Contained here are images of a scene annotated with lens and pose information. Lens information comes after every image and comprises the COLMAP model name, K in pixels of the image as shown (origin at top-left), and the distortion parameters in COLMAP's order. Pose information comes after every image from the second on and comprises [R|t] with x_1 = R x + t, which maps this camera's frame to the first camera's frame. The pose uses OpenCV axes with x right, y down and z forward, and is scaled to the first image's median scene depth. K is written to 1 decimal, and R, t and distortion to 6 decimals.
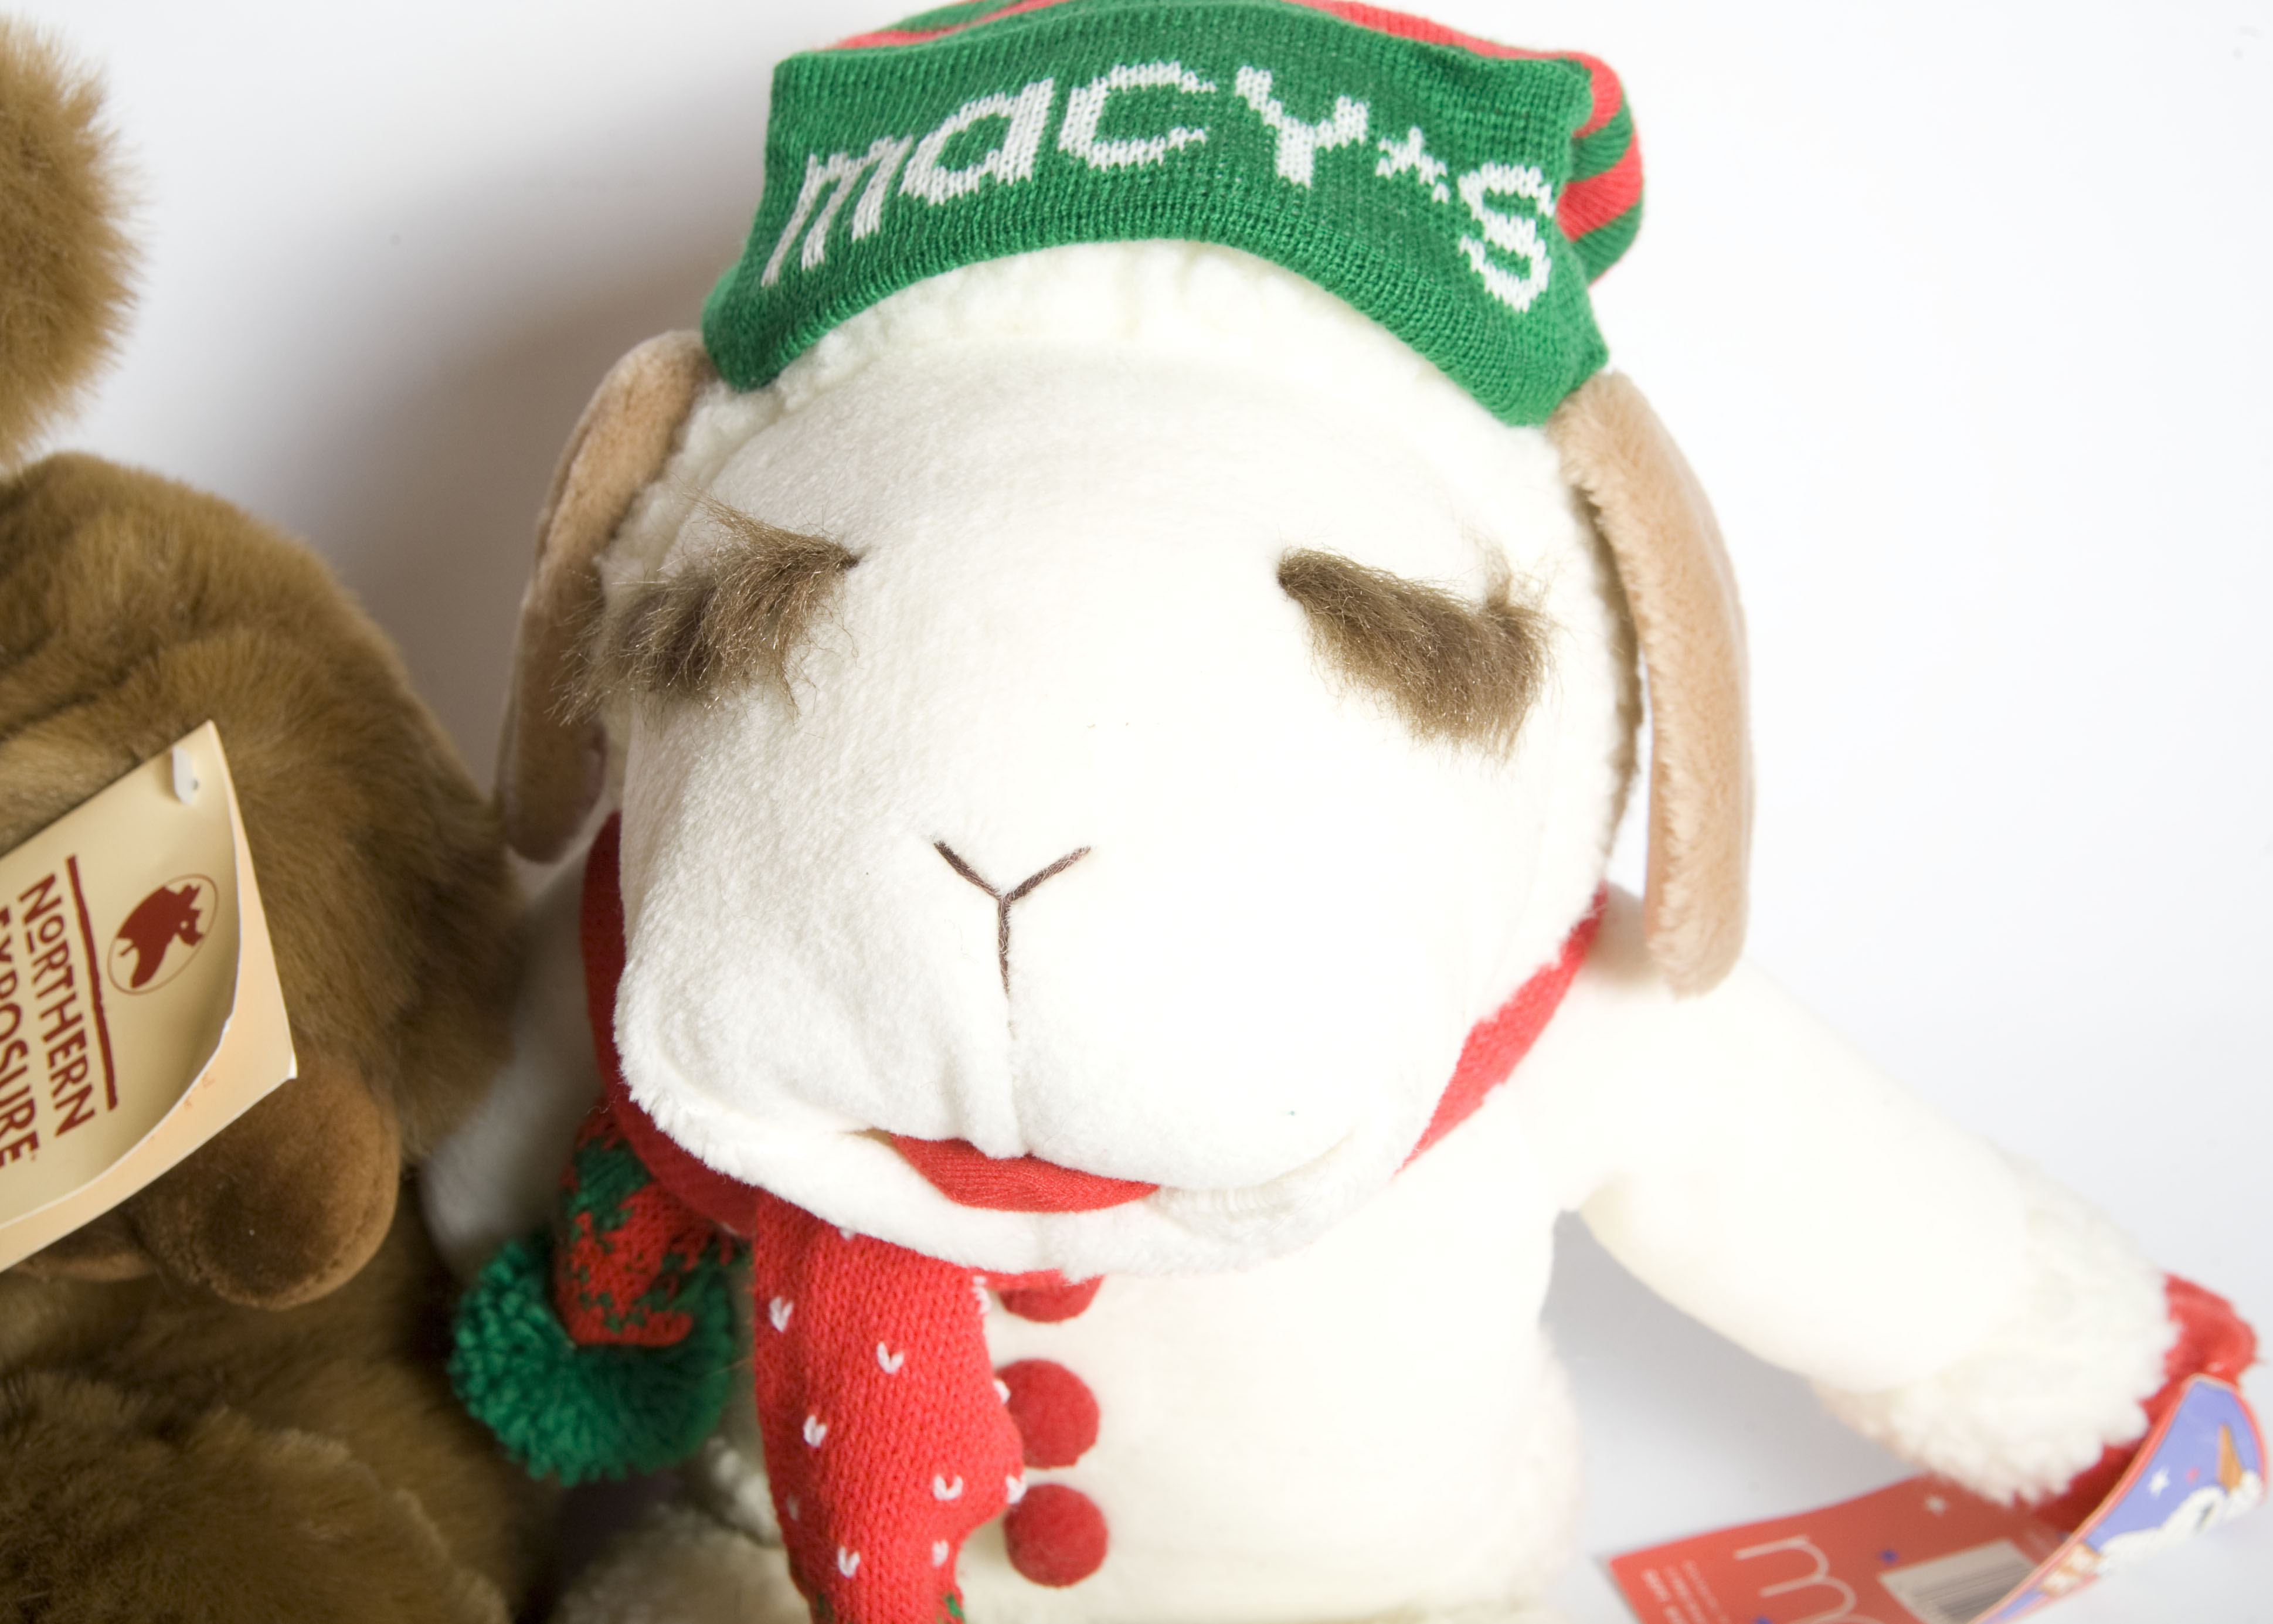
lens RADIAL K [[2895.9, 0, 1136.5], [0, 2895.9, 812.0], [0, 0, 1]] dist [0.065397, -0.031316]
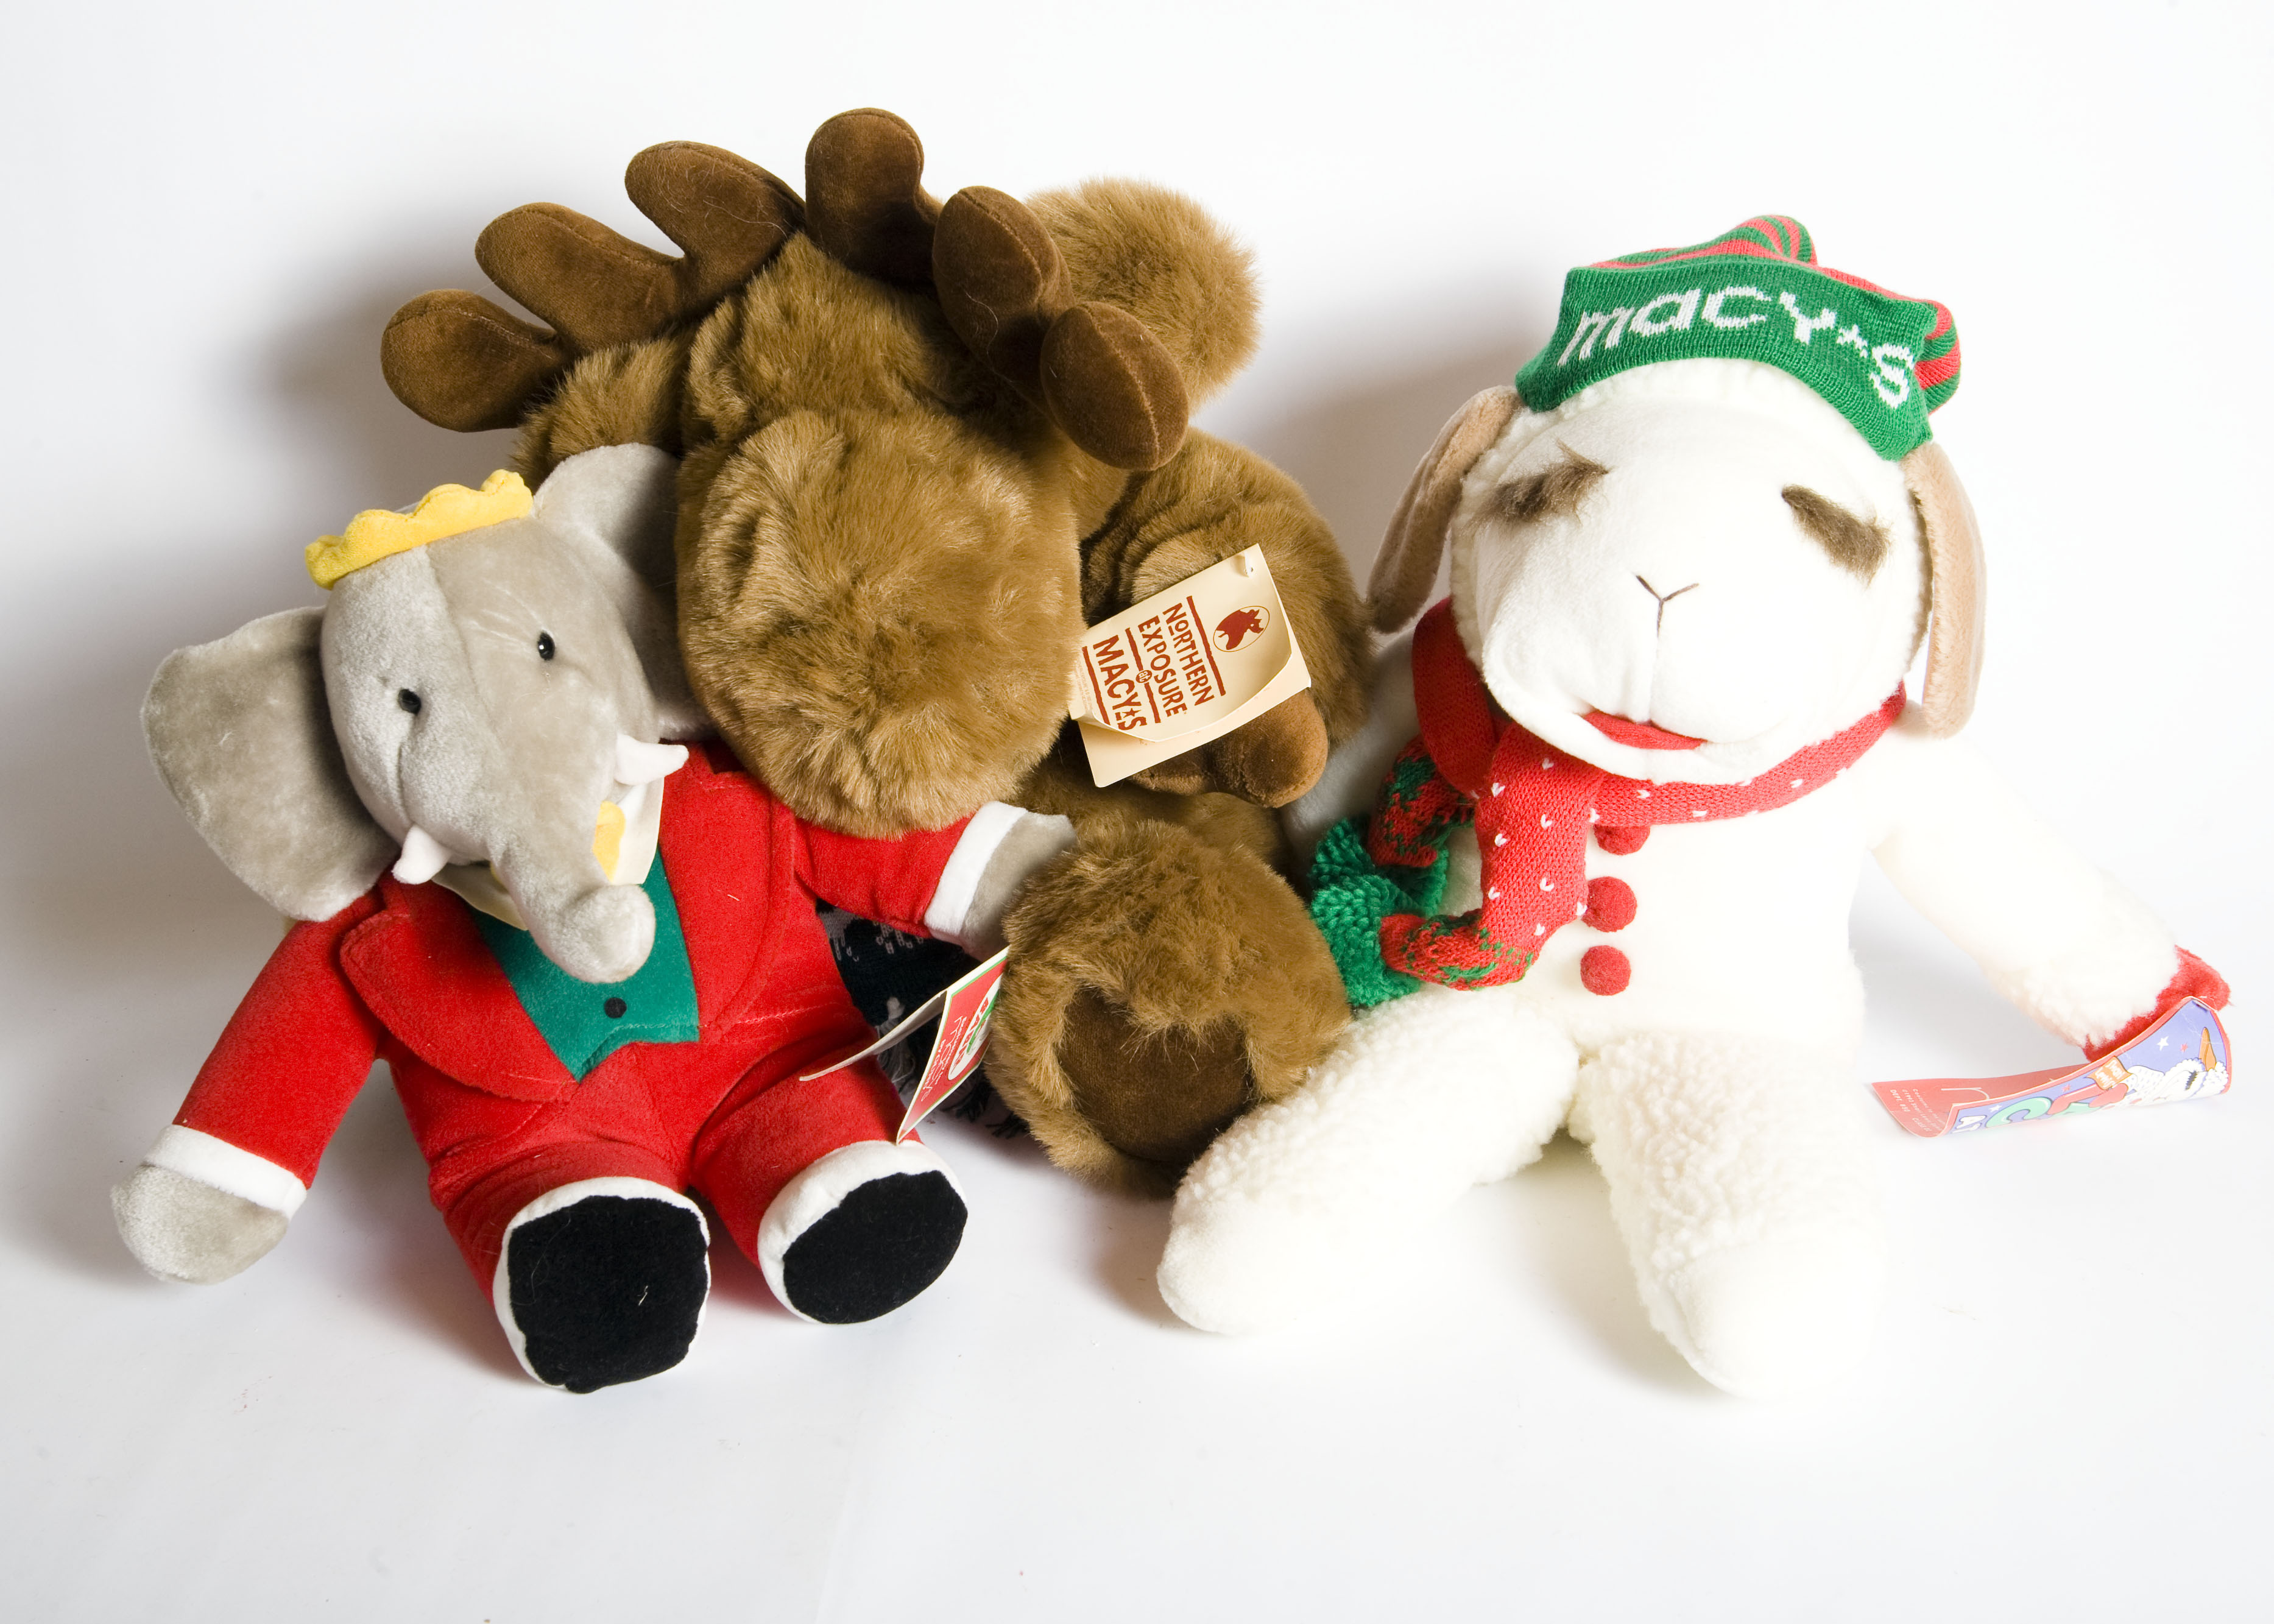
lens RADIAL K [[3372.3, 0, 1137.0], [0, 3372.3, 812.0], [0, 0, 1]] dist [0.170622, -0.058007]
pose [[0.989740, 0.115600, -0.083974, -0.194250], [-0.123079, 0.988294, -0.090144, 0.454842], [0.072571, 0.099555, 0.992382, -1.665496]]
